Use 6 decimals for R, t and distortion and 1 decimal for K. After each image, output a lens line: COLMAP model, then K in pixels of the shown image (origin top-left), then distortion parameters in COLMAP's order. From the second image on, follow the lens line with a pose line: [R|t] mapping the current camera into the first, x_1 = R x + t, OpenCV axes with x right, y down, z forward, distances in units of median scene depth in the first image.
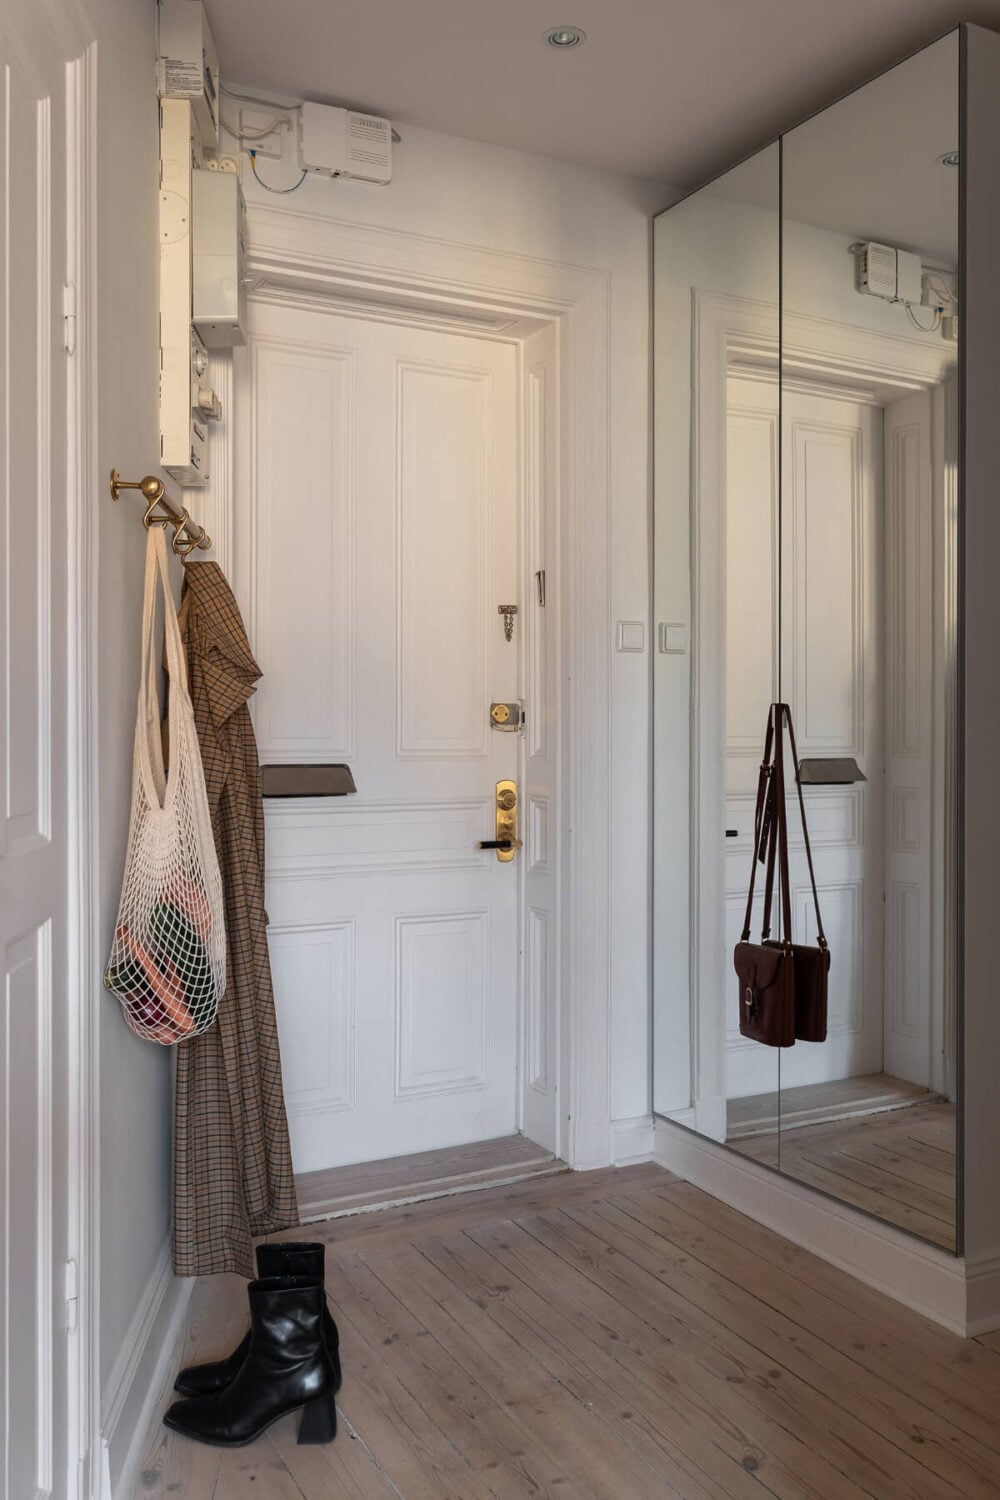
lens RADIAL K [[1308.8, 0, 499.8], [0, 1308.8, 711.8], [0, 0, 1]] dist [0.022544, -0.063963]
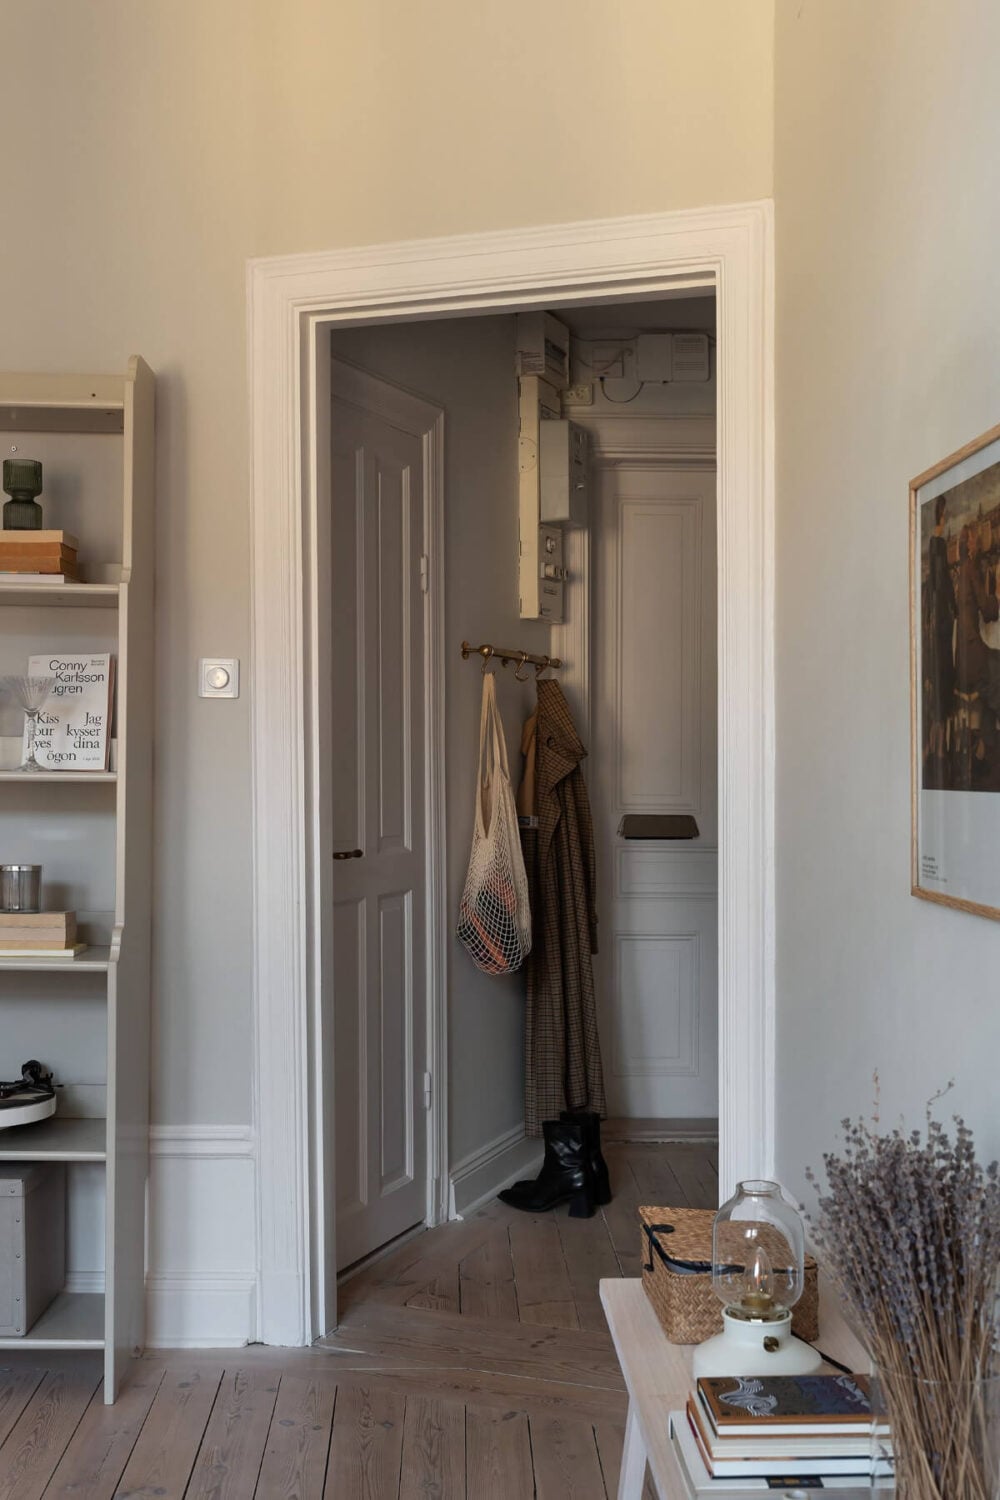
lens RADIAL K [[1688.8, 0, 612.0], [0, 1688.8, 839.2], [0, 0, 1]] dist [0.000573, 0.000000]
pose [[0.935476, 0.020581, -0.352789, 0.664862], [-0.001923, 0.998584, 0.053156, -0.042777], [0.353384, -0.049048, 0.934192, -1.002577]]
